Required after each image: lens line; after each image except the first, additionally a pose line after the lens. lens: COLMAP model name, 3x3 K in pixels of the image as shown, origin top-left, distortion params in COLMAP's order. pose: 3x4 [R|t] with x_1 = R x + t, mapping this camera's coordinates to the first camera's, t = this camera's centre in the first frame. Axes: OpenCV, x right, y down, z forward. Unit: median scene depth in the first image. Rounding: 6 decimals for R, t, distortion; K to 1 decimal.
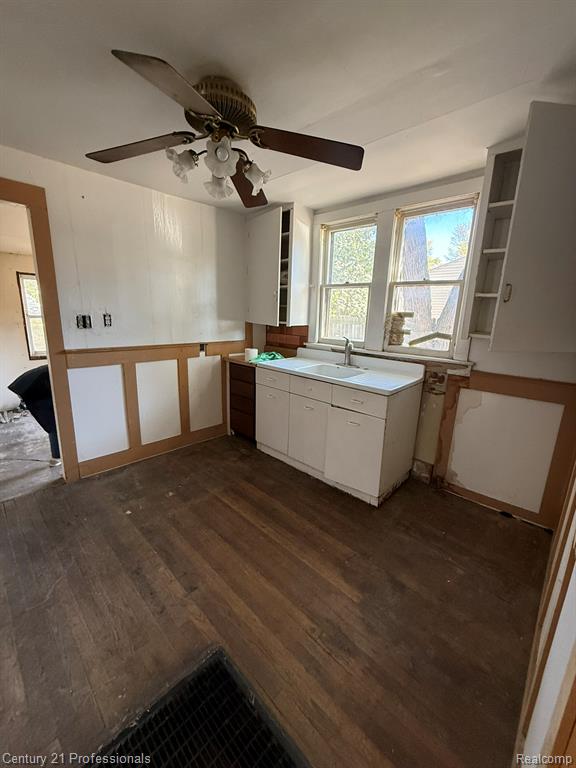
lens RADIAL K [[305.0, 0, 287.7], [0, 305.0, 381.5], [0, 0, 1]] dist [-0.000805, -0.000003]
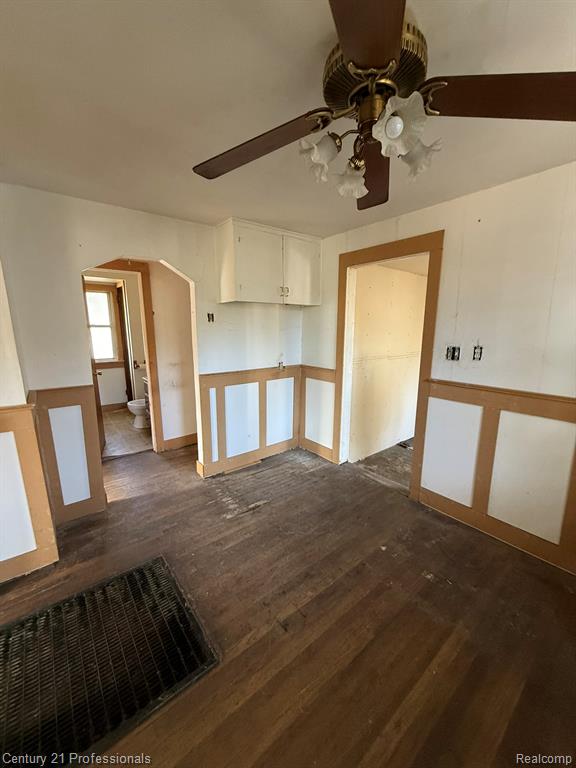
lens RADIAL K [[305.0, 0, 287.7], [0, 305.0, 381.5], [0, 0, 1]] dist [-0.000805, -0.000003]
pose [[-0.130410, 0.143508, -0.981019, 0.431118], [-0.226318, 0.959037, 0.170377, -0.191526], [0.965284, 0.244241, -0.092590, 0.743504]]
